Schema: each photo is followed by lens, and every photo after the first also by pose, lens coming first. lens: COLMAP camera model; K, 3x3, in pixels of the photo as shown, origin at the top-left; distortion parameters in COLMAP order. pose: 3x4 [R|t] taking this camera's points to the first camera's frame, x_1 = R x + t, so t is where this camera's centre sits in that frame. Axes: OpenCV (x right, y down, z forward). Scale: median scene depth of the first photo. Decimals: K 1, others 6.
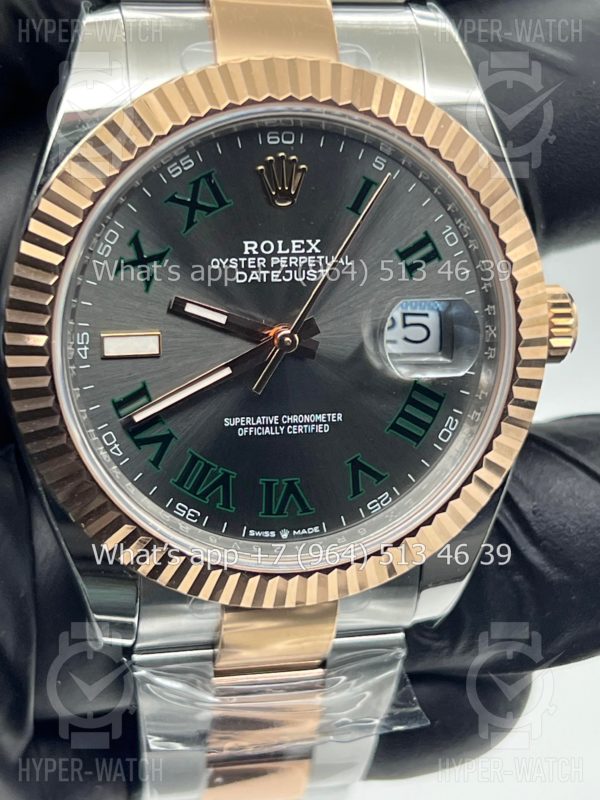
lens RADIAL K [[1847.4, 0, 297.5], [0, 1847.4, 403.4], [0, 0, 1]] dist [0.198331, 0.000000]
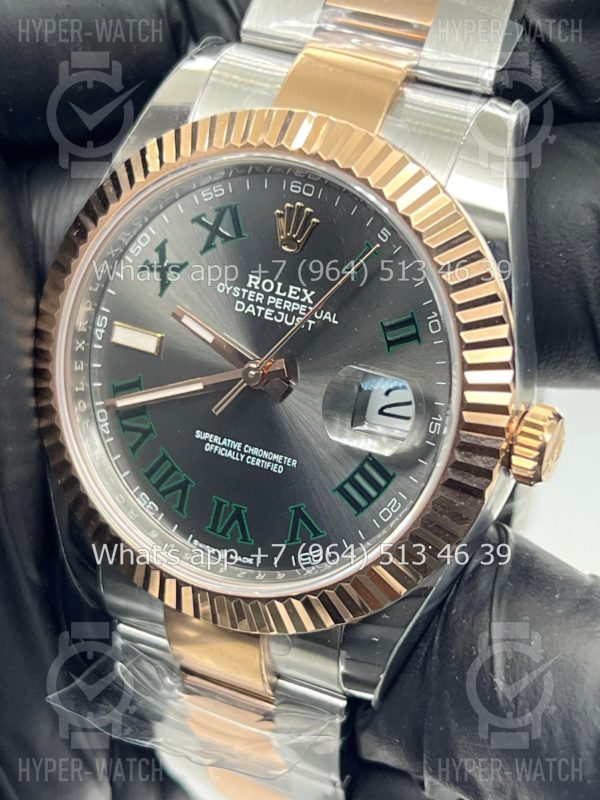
lens RADIAL K [[1847.4, 0, 299.3], [0, 1847.4, 402.2], [0, 0, 1]] dist [0.198331, 0.000000]
pose [[0.785189, 0.273786, -0.555446, 0.599664], [-0.306344, 0.951246, 0.035828, -0.064042], [0.538175, 0.142026, 0.830781, 0.140174]]
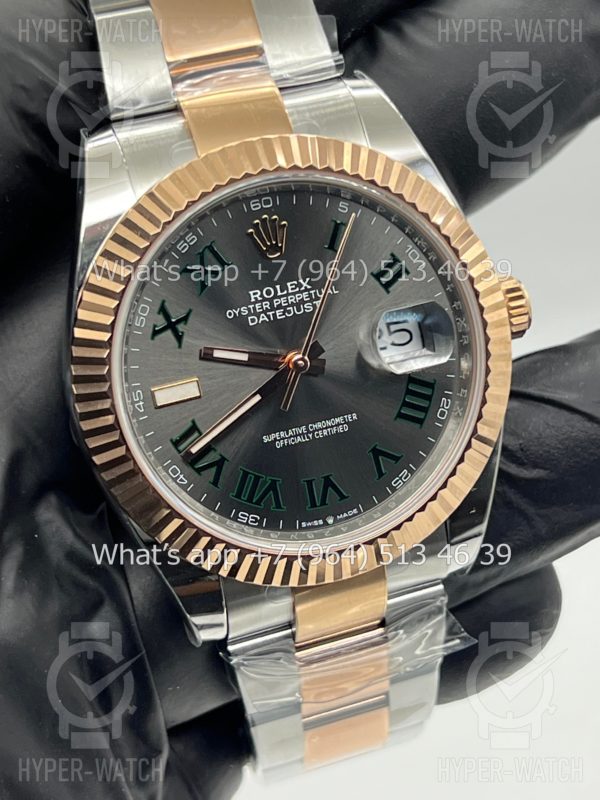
lens RADIAL K [[1847.4, 0, 294.1], [0, 1847.4, 397.2], [0, 0, 1]] dist [0.198331, 0.000000]
pose [[0.978446, -0.206309, 0.008972, -0.024965], [0.206494, 0.977888, -0.033095, 0.027460], [-0.001946, 0.034234, 0.999412, -0.222452]]
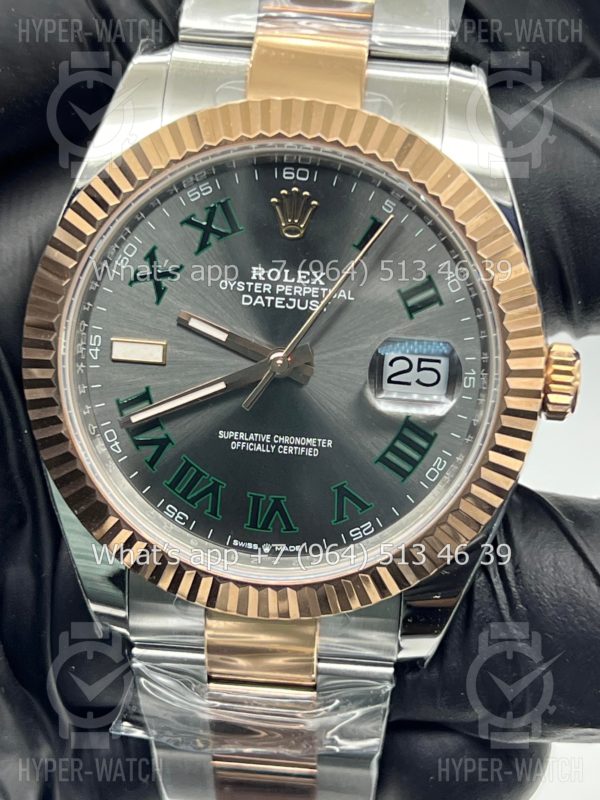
lens RADIAL K [[1847.4, 0, 305.6], [0, 1847.4, 401.5], [0, 0, 1]] dist [0.198331, 0.000000]
pose [[0.959619, 0.108509, -0.259534, 0.283519], [-0.126647, 0.990468, -0.054167, 0.042957], [0.251183, 0.084849, 0.964214, -0.015166]]
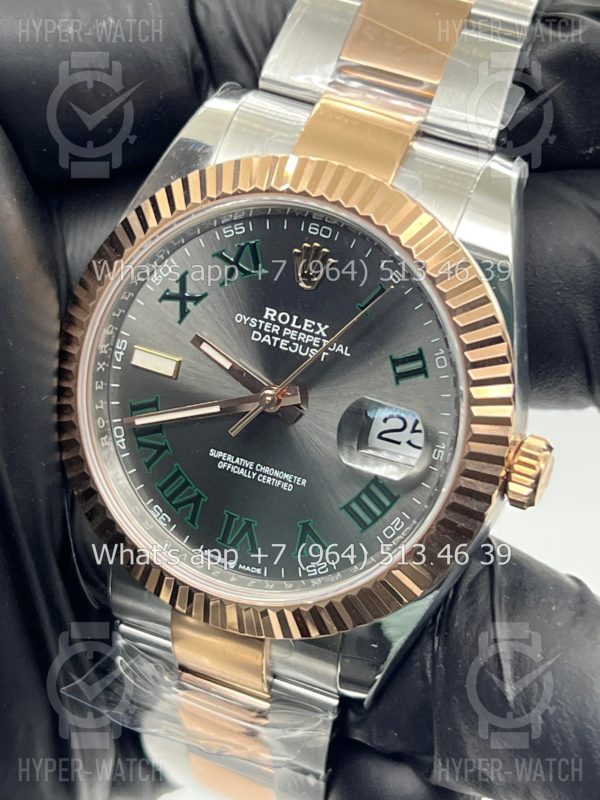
lens RADIAL K [[1847.4, 0, 297.4], [0, 1847.4, 398.6], [0, 0, 1]] dist [0.198331, 0.000000]
pose [[0.826953, 0.303294, -0.473458, 0.544832], [-0.333833, 0.942407, 0.020618, -0.063504], [0.452443, 0.141006, 0.880575, 0.002194]]
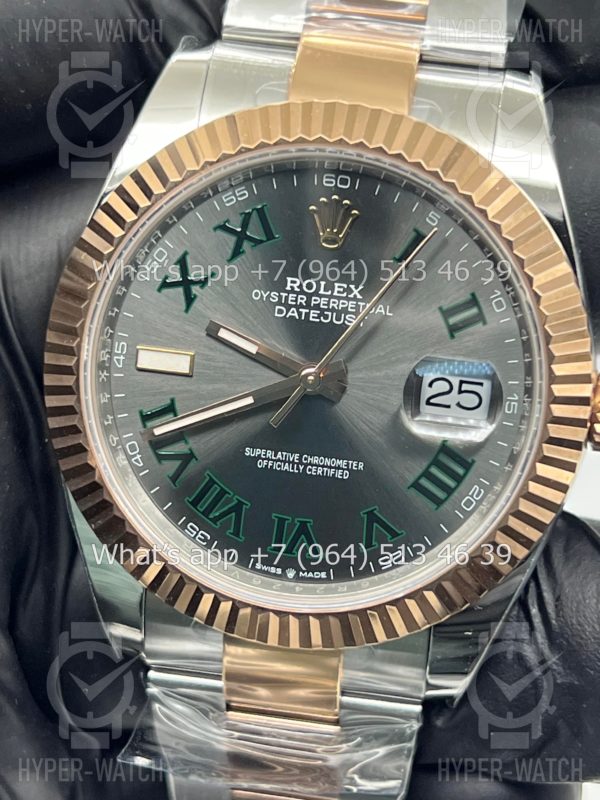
lens RADIAL K [[1847.4, 0, 299.9], [0, 1847.4, 404.4], [0, 0, 1]] dist [0.198331, 0.000000]
pose [[0.941672, 0.145225, -0.303583, 0.293526], [-0.169906, 0.983846, -0.056381, 0.036989], [0.290491, 0.104673, 0.951135, 0.042796]]
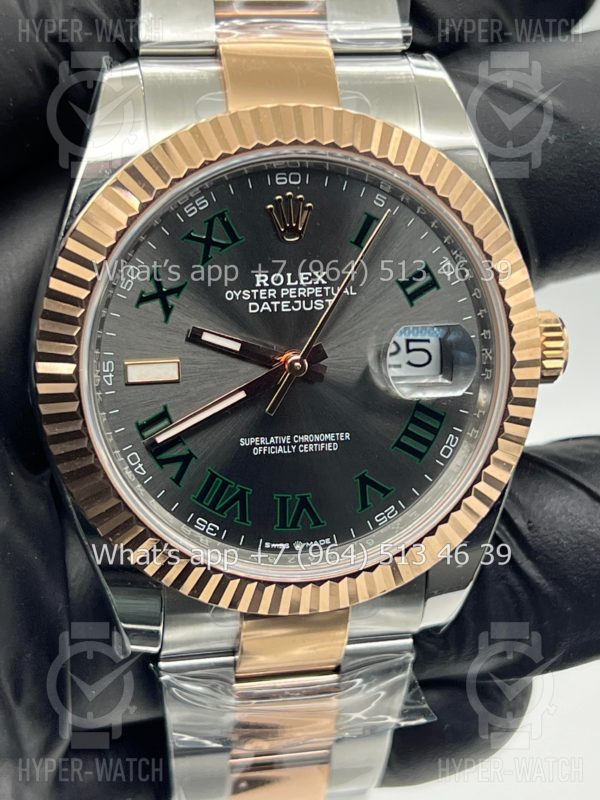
lens RADIAL K [[1847.4, 0, 301.4], [0, 1847.4, 403.8], [0, 0, 1]] dist [0.198331, 0.000000]
pose [[0.999767, -0.016383, -0.014021, 0.011619], [0.016058, 0.999606, -0.023007, 0.013122], [0.014392, 0.022776, 0.999637, -0.077406]]
